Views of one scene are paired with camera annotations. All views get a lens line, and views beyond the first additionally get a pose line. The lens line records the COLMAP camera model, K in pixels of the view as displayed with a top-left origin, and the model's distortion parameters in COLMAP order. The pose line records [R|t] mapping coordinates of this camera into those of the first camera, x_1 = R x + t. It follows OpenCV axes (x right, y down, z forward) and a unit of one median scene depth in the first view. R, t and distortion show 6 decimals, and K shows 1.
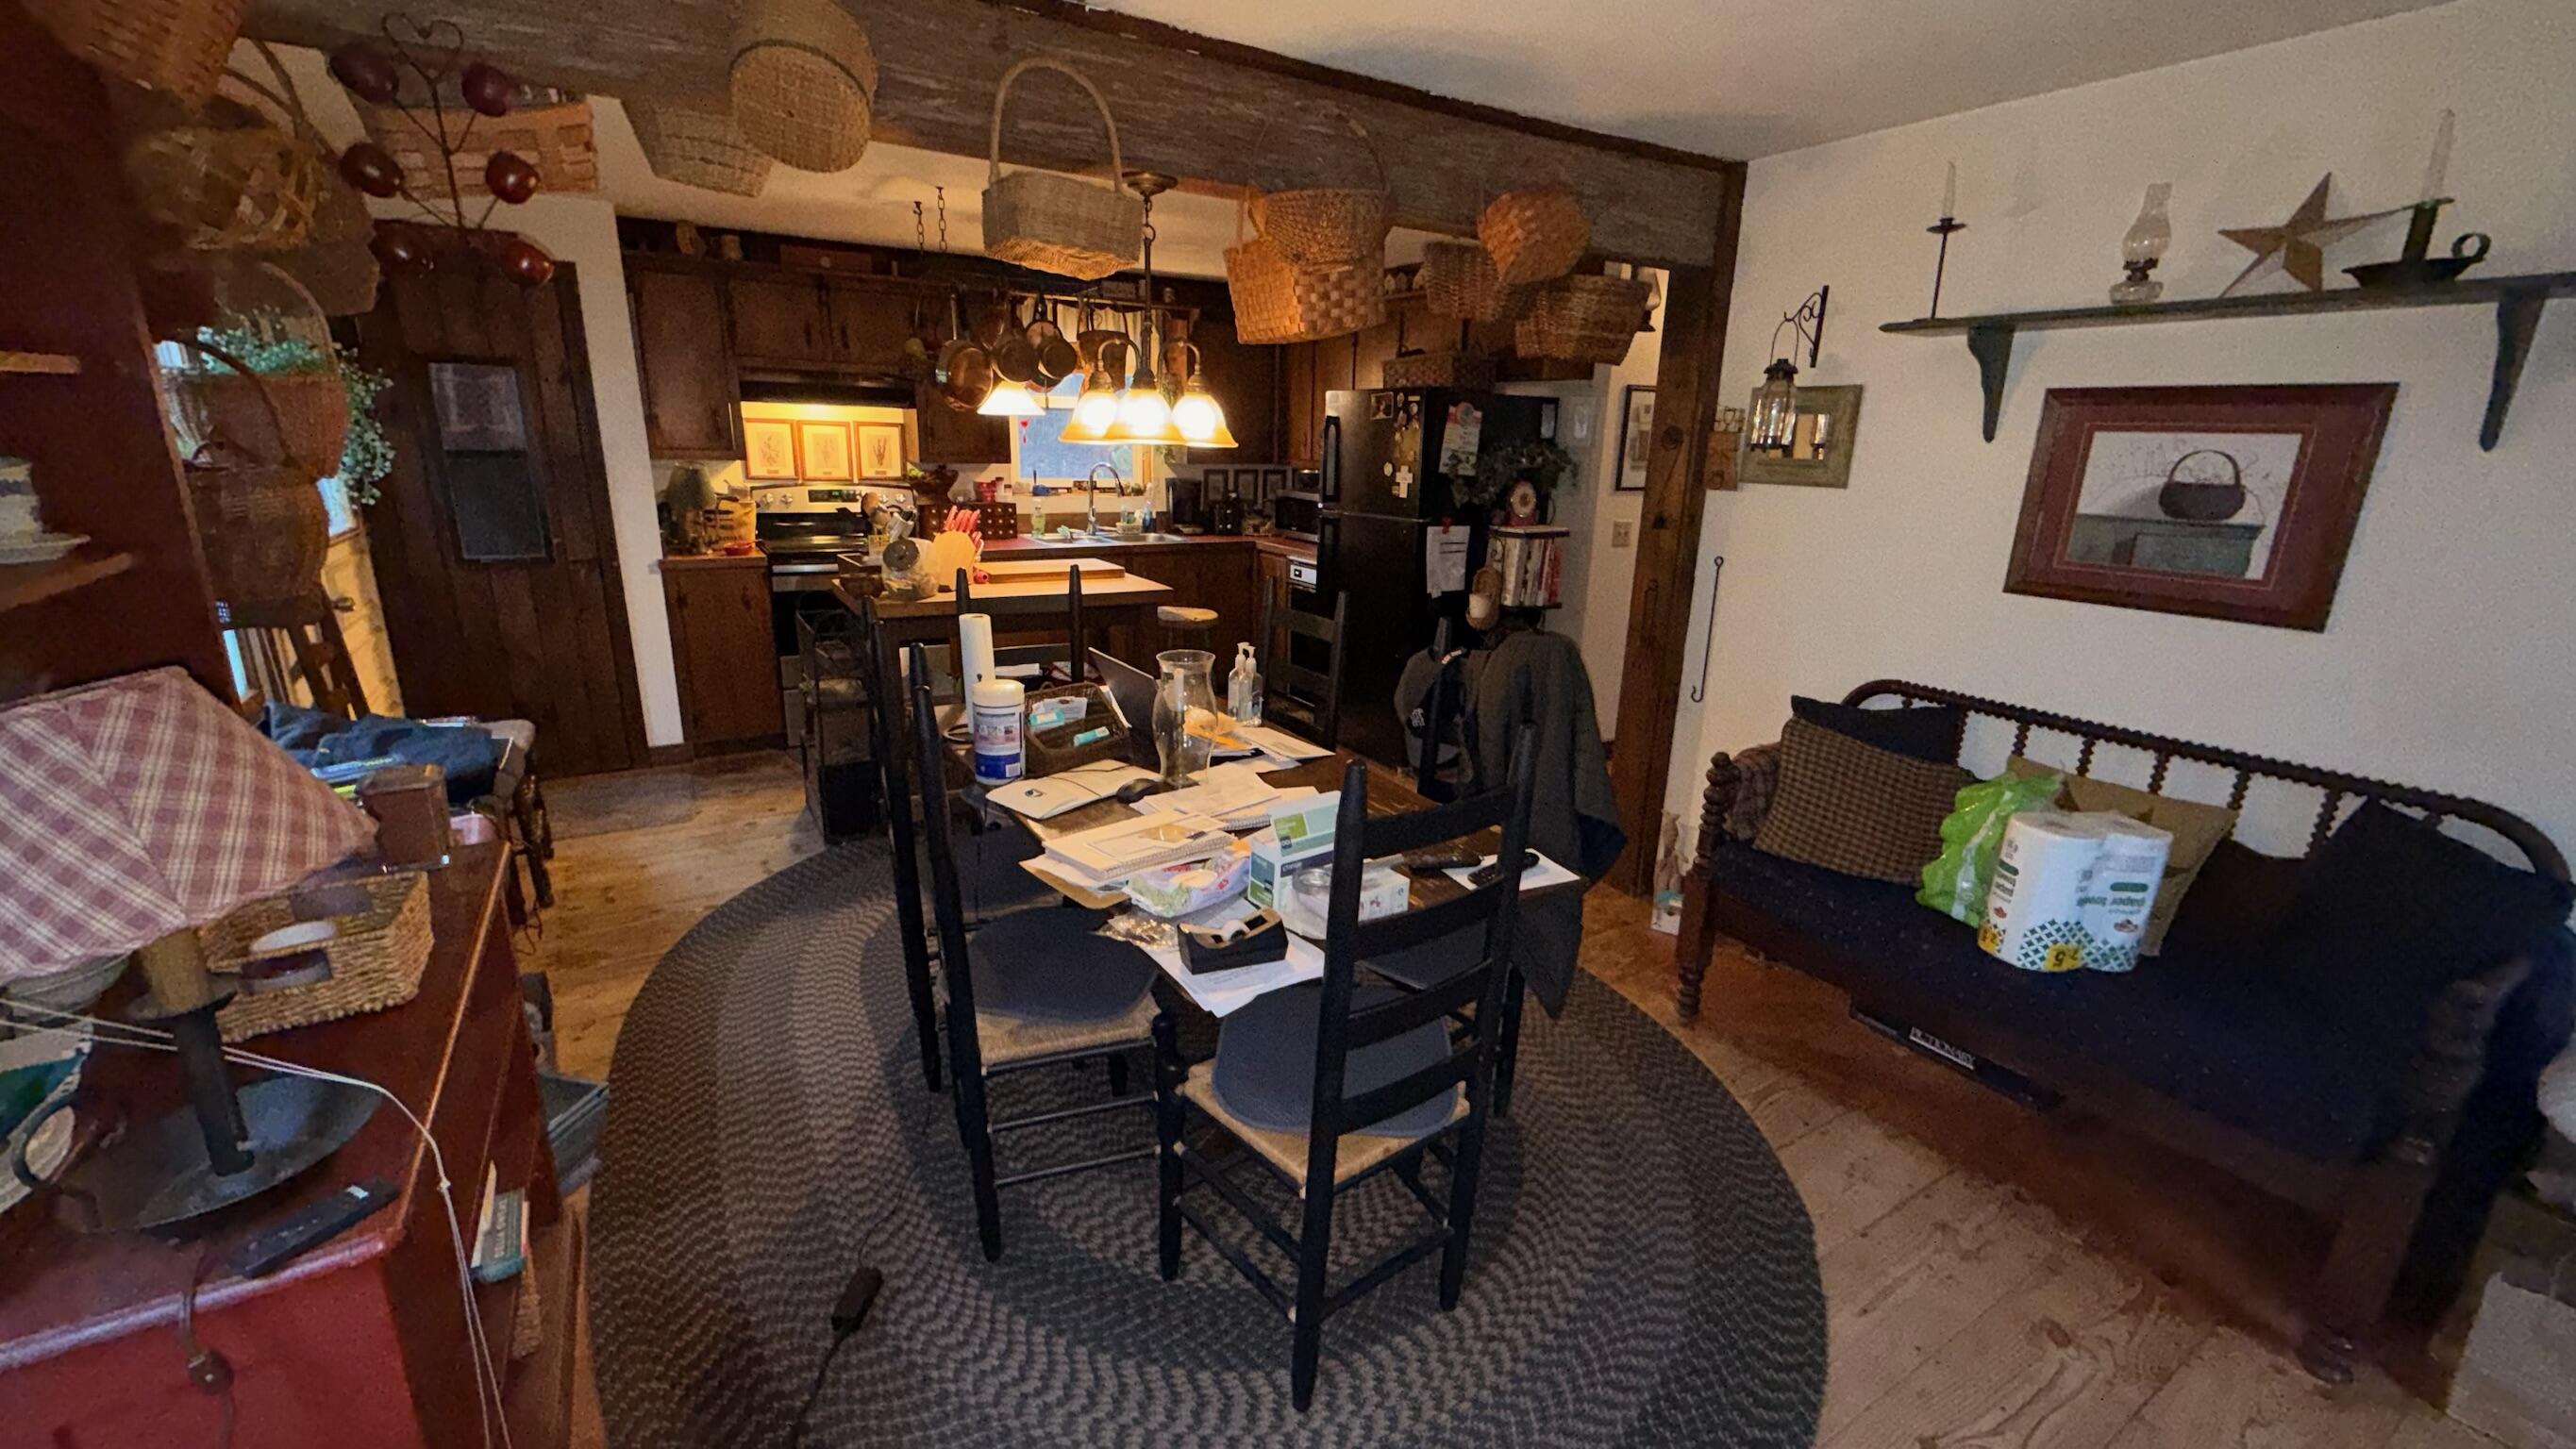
lens RADIAL K [[1027.2, 0, 1281.6], [0, 1027.2, 719.3], [0, 0, 1]] dist [-0.001745, -0.000660]
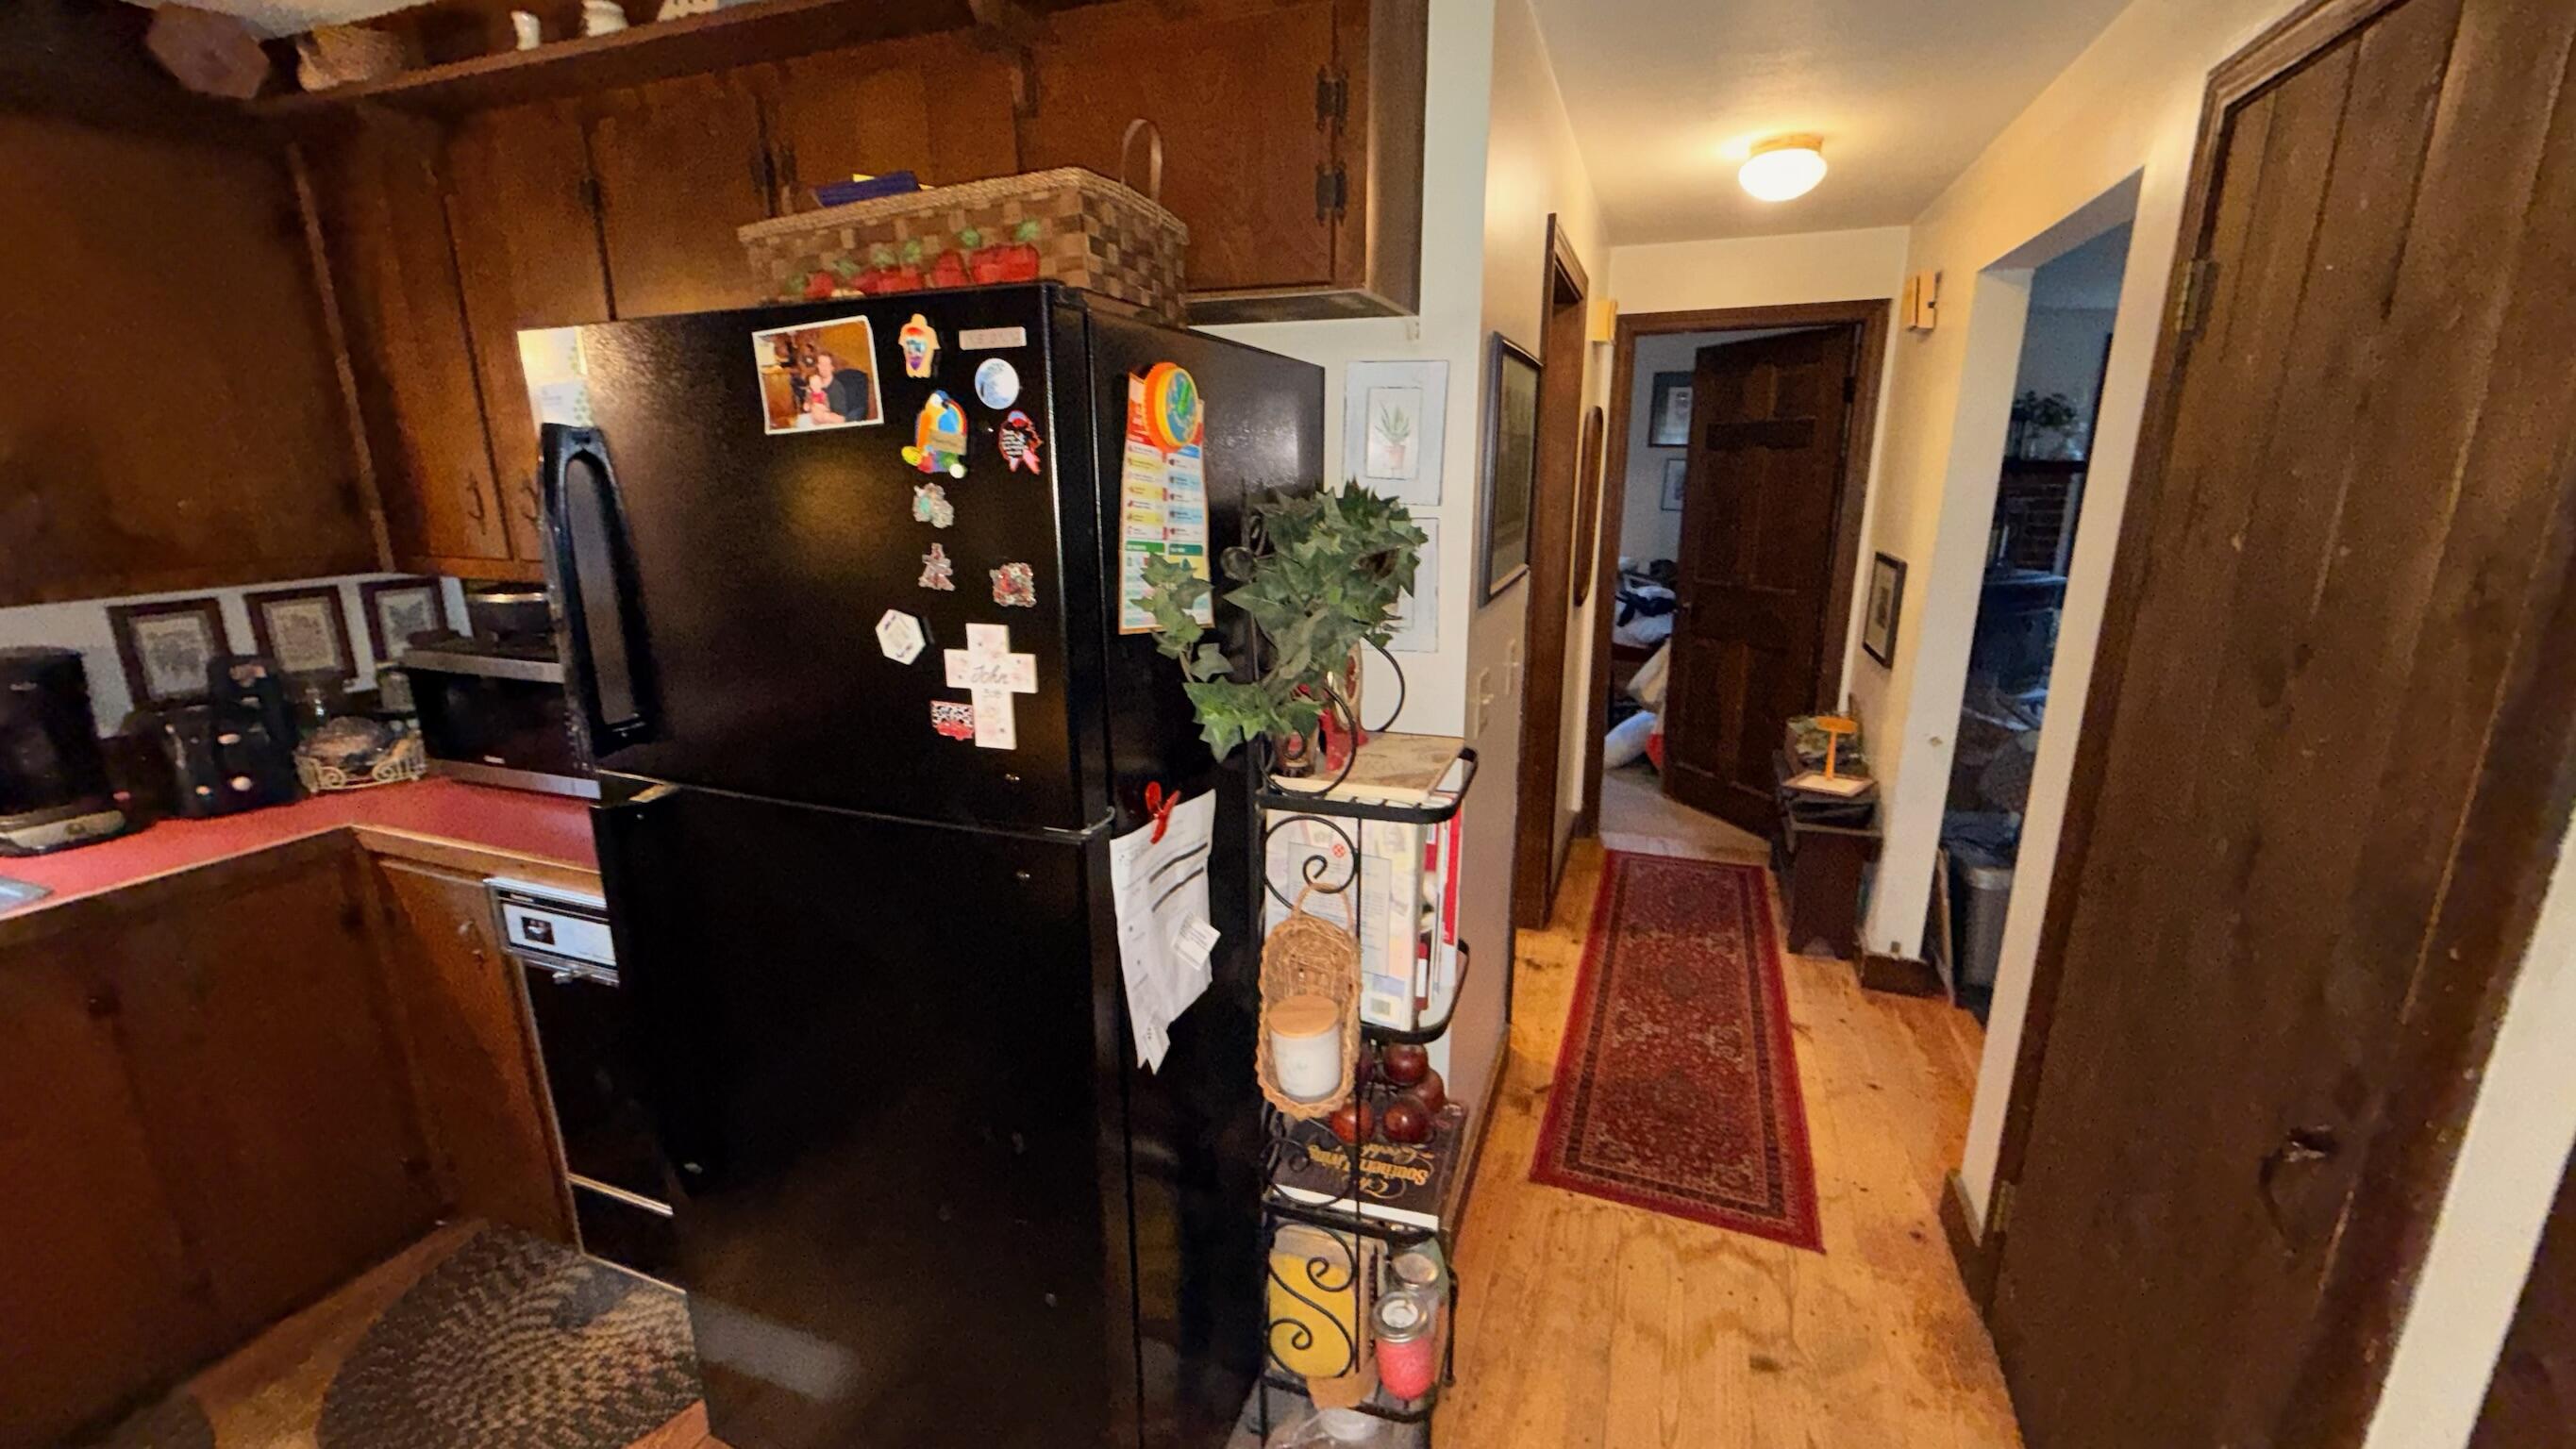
lens RADIAL K [[1027.2, 0, 1289.7], [0, 1027.2, 727.5], [0, 0, 1]] dist [-0.001745, -0.000660]
pose [[0.790161, -0.177168, 0.586734, 0.024828], [0.184378, 0.981677, 0.048119, -0.179624], [-0.584508, 0.070159, 0.808349, 0.620836]]
